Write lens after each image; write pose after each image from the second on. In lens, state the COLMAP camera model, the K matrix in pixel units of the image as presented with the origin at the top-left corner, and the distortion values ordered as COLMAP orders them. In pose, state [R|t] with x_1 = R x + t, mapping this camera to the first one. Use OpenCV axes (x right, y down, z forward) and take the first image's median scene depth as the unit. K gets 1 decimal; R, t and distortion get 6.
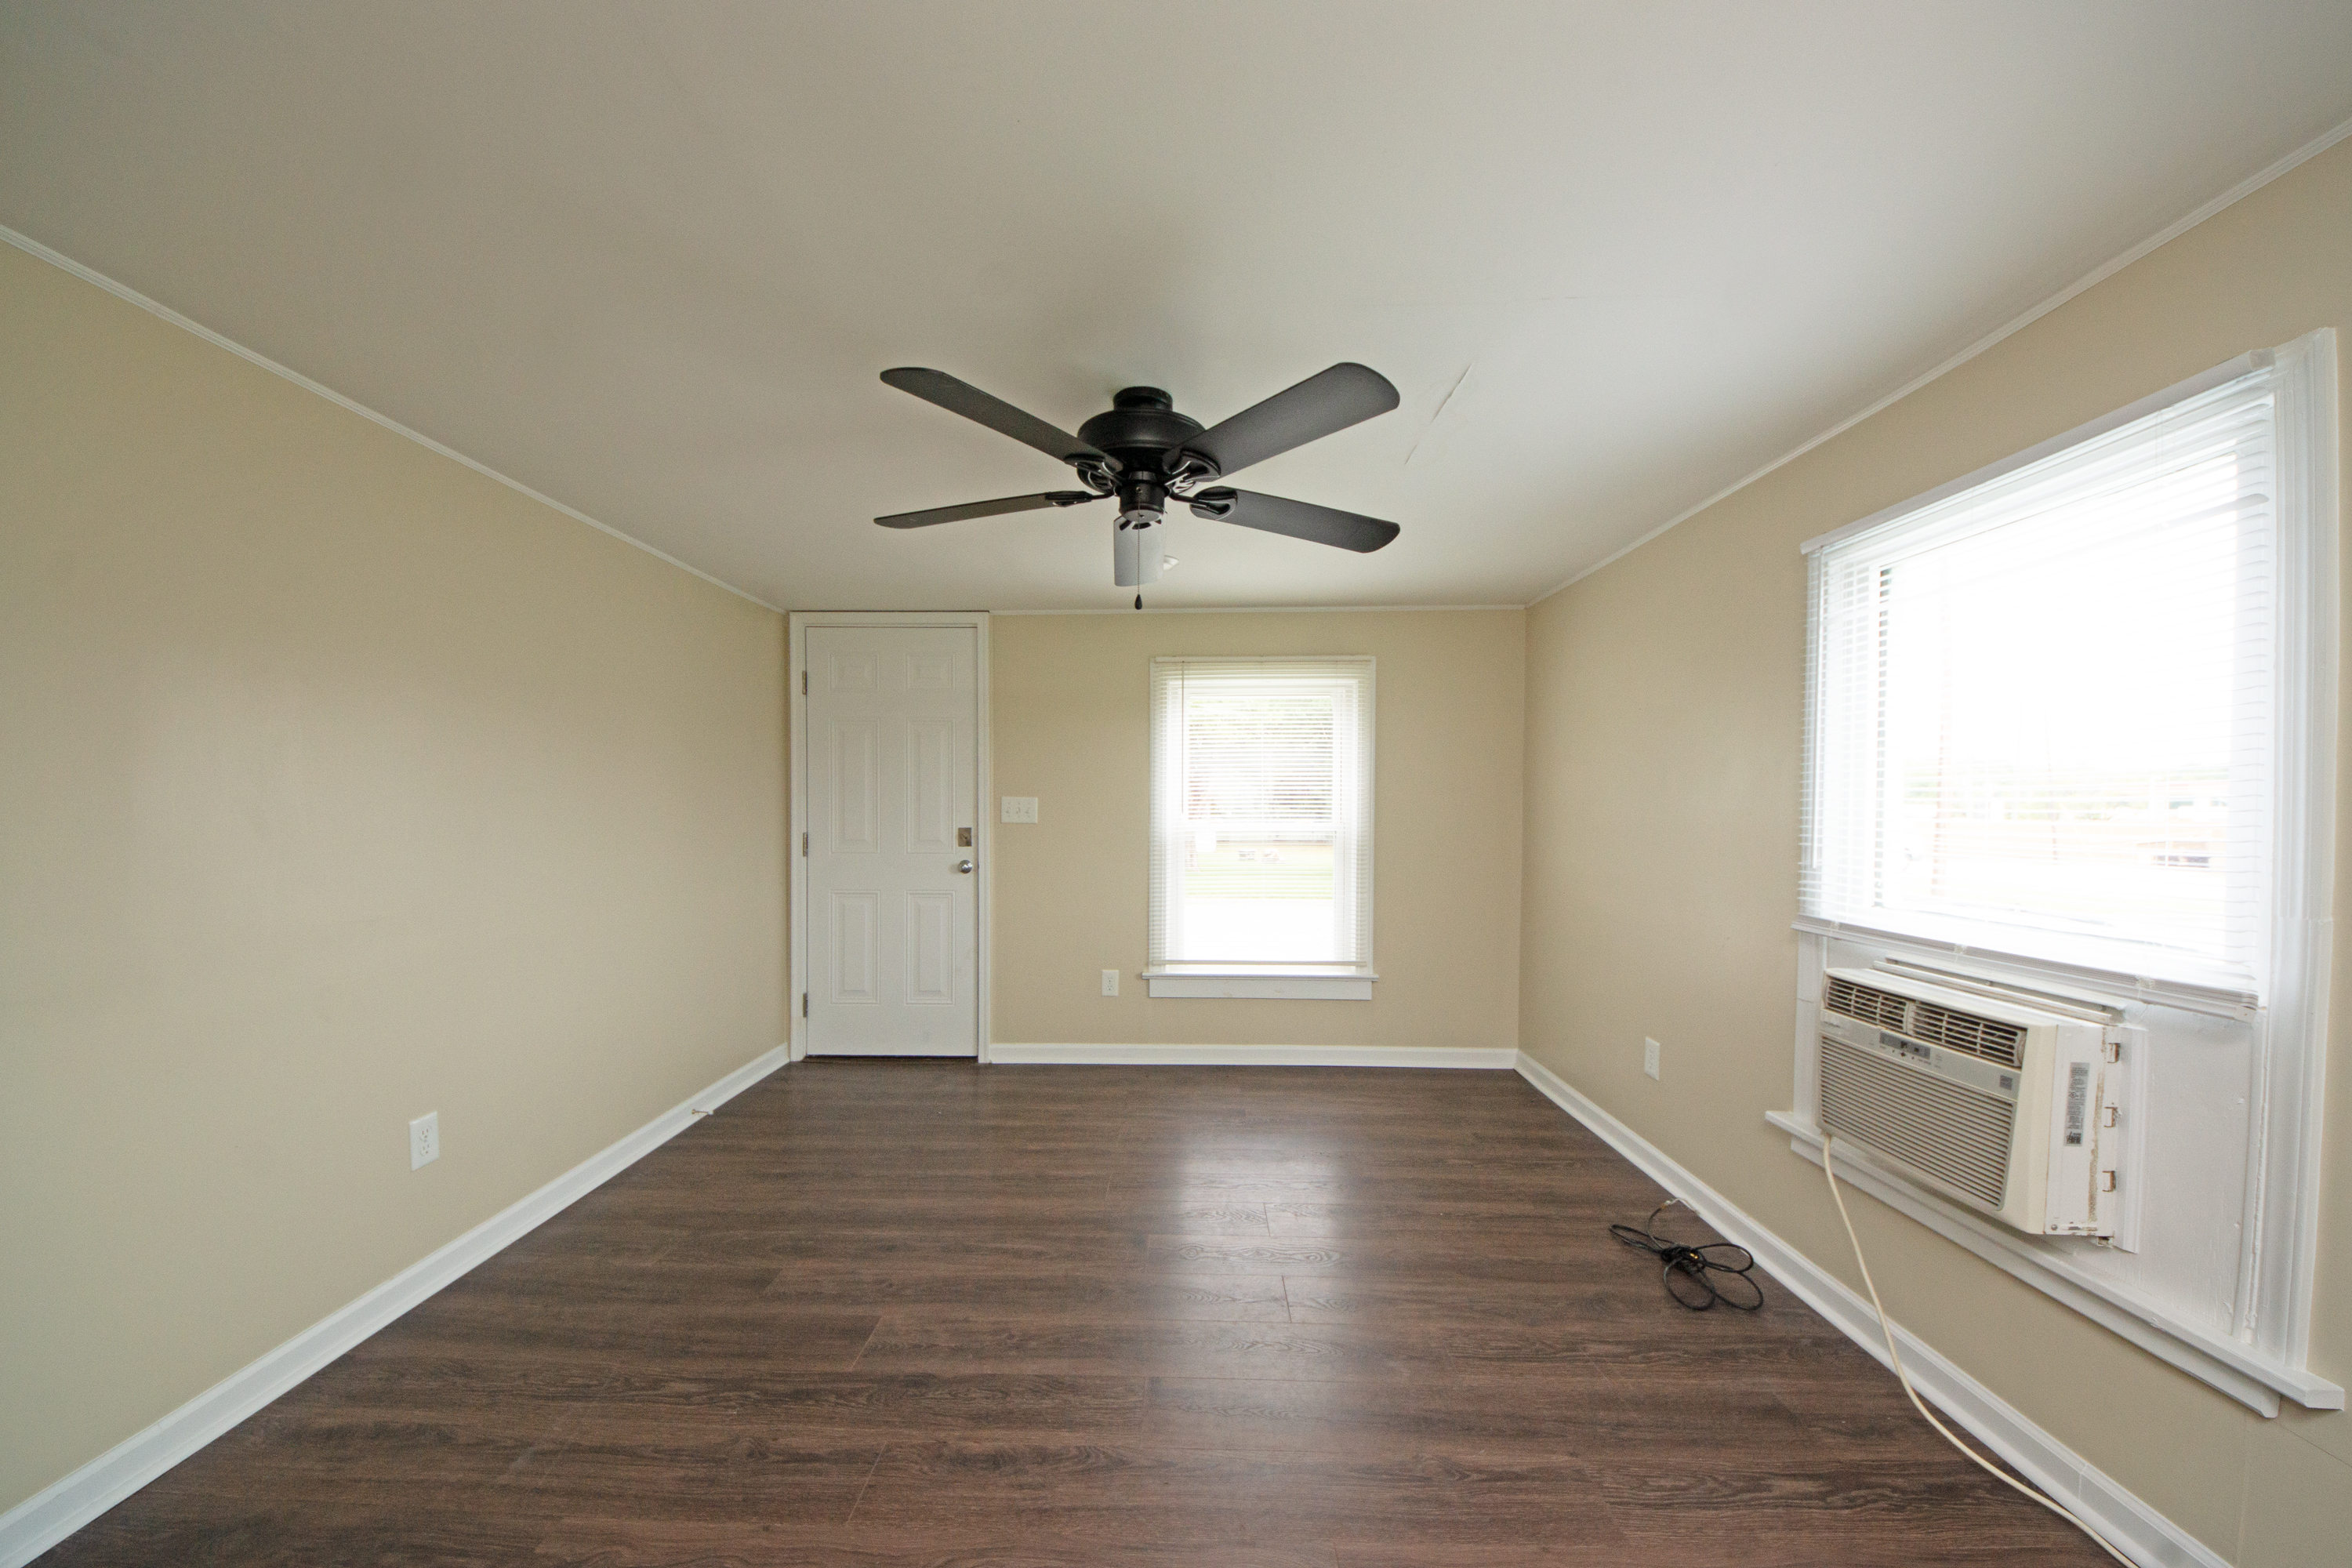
lens RADIAL K [[832.6, 0, 1160.9], [0, 832.6, 818.7], [0, 0, 1]] dist [0.040344, -0.026344]
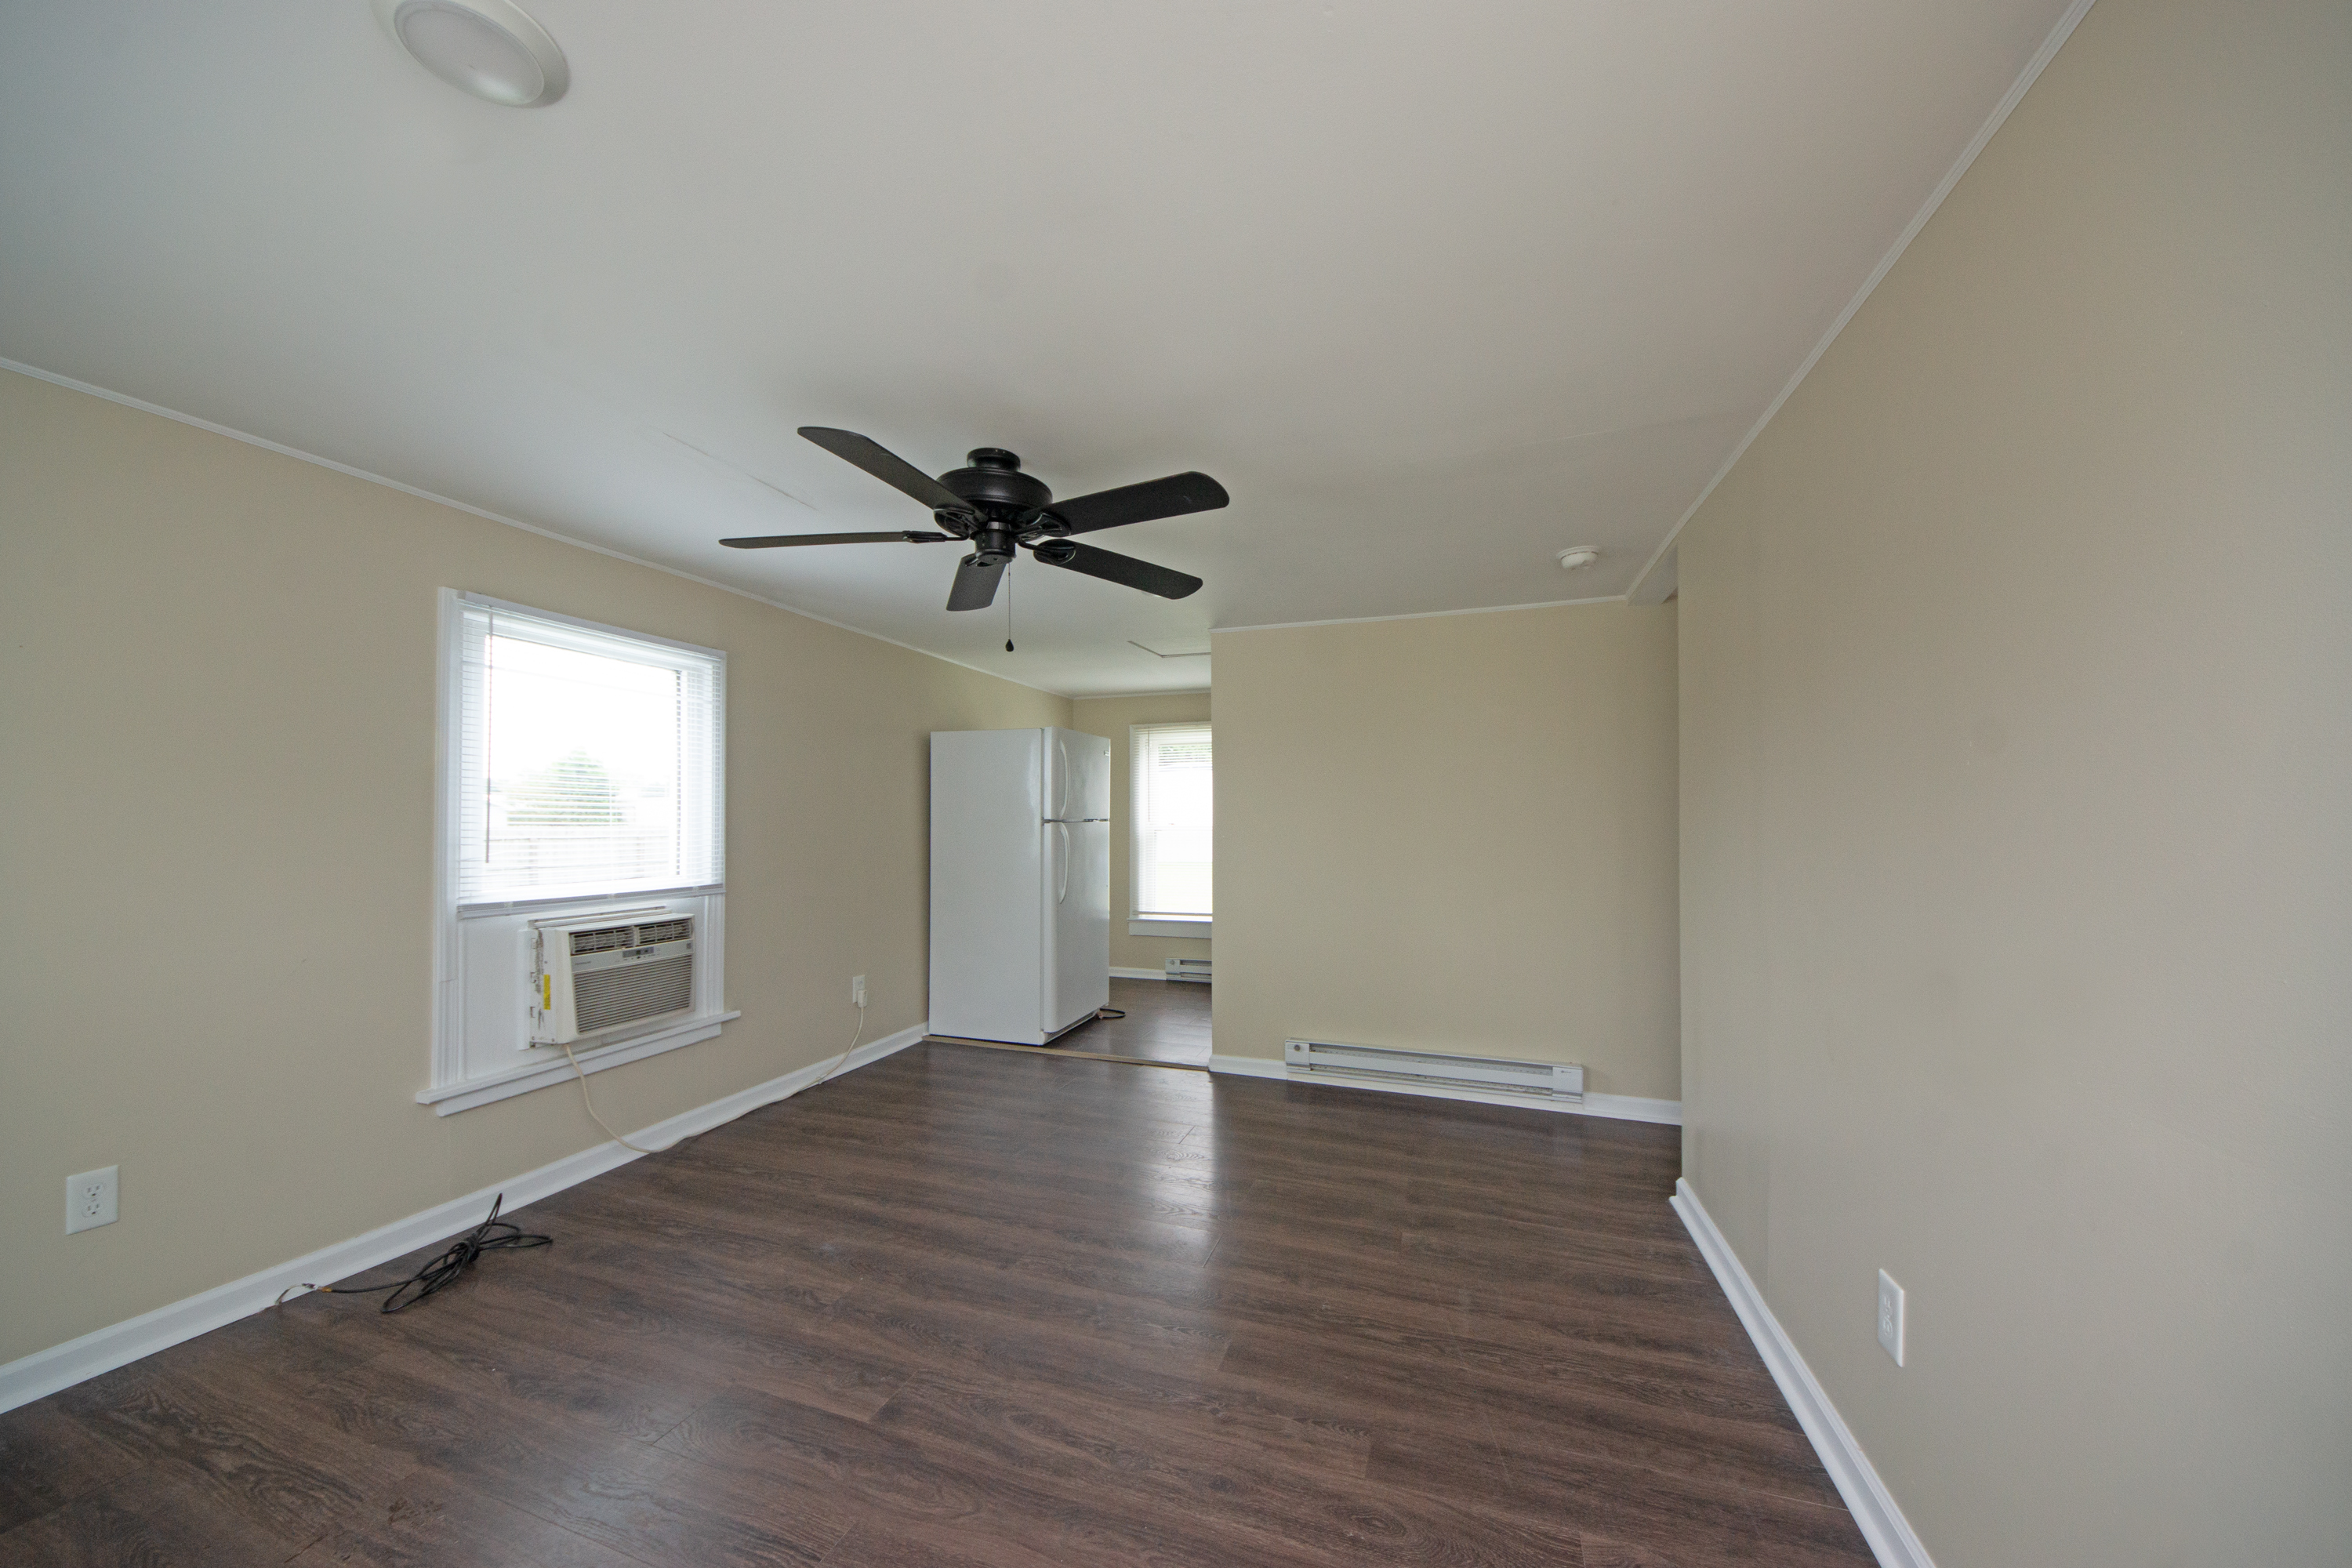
lens RADIAL K [[832.6, 0, 1160.9], [0, 832.6, 818.7], [0, 0, 1]] dist [0.040344, -0.026344]
pose [[-0.951646, -0.001910, 0.307190, -0.606052], [0.001351, 0.999945, 0.010404, -0.021908], [-0.307193, 0.010316, -0.951591, 2.072577]]
